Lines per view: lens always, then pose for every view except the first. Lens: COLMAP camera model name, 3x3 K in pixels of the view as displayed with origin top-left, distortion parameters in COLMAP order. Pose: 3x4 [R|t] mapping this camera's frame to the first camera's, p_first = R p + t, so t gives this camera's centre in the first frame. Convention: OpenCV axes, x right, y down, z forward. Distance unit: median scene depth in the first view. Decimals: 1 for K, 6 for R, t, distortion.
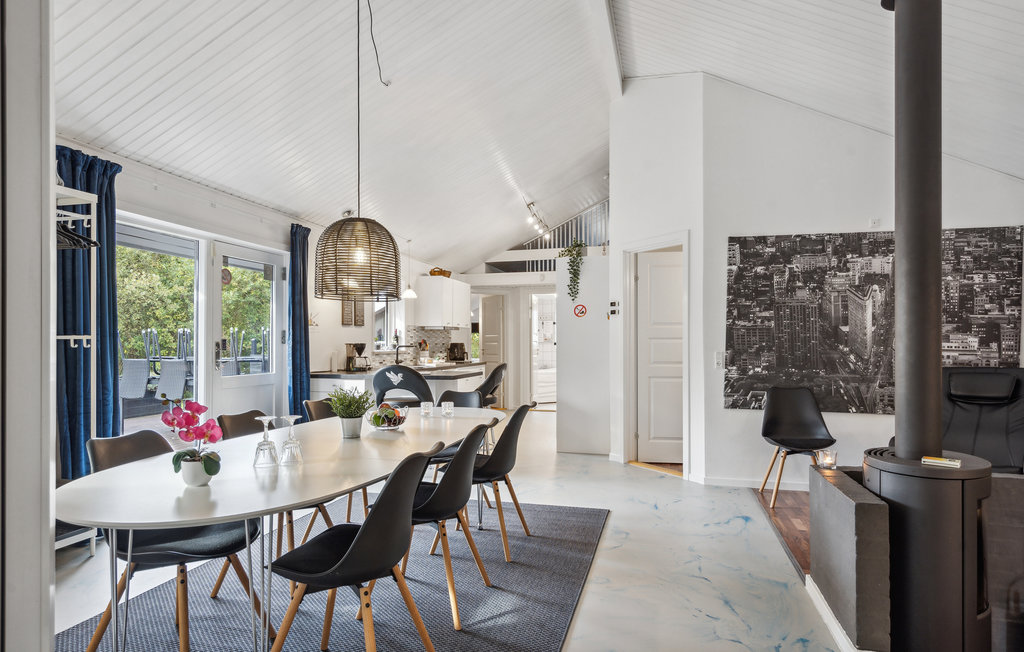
lens RADIAL K [[582.7, 0, 511.3], [0, 582.7, 329.6], [0, 0, 1]] dist [-0.003592, -0.000275]
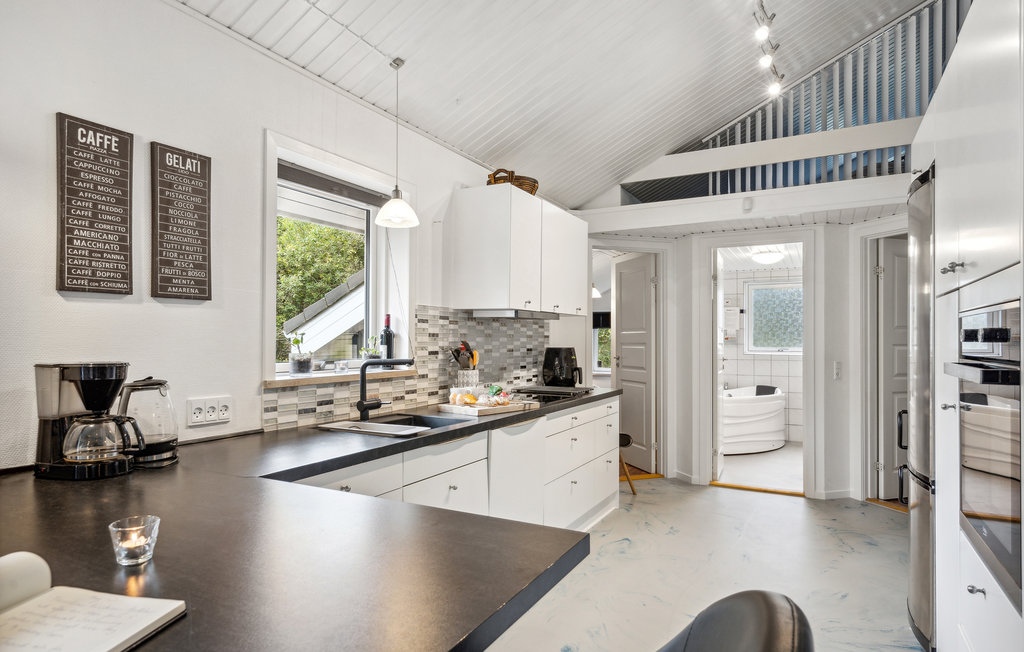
lens RADIAL K [[582.7, 0, 519.5], [0, 582.7, 330.5], [0, 0, 1]] dist [-0.003592, -0.000275]
pose [[0.975495, -0.000357, -0.220023, -0.036288], [0.001987, 0.999972, 0.007189, 0.009440], [0.220015, -0.007450, 0.975468, 0.929018]]
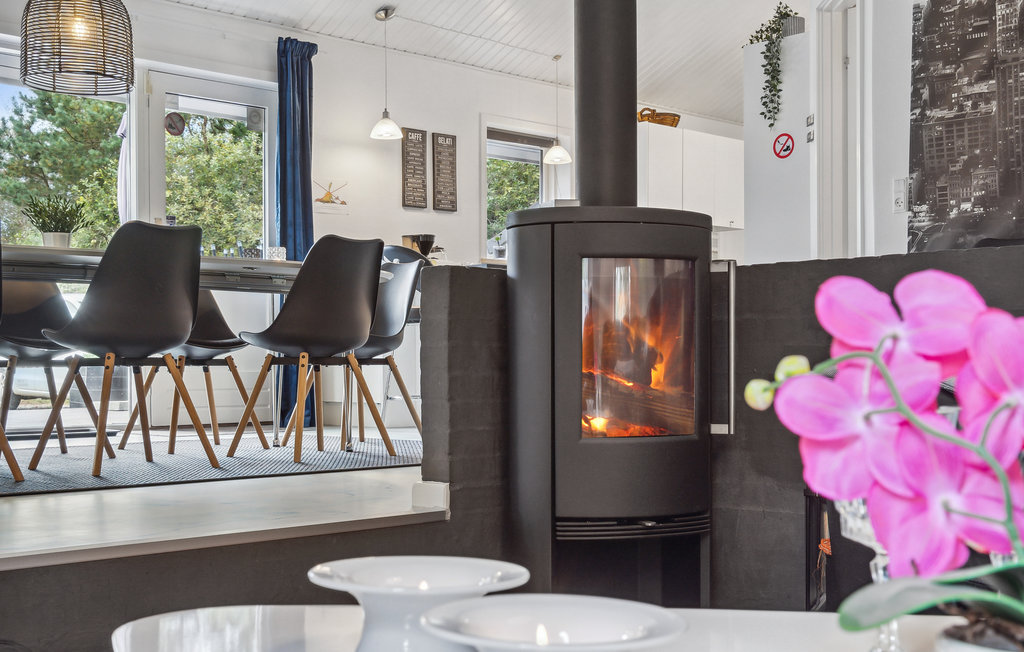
lens RADIAL K [[1291.4, 0, 510.7], [0, 1291.4, 330.3], [0, 0, 1]] dist [-0.018195, 0.000000]
pose [[0.861835, -0.014671, -0.506976, 0.544079], [0.016303, 0.999866, -0.001220, 0.141517], [0.506926, -0.007213, 0.861959, -0.083066]]
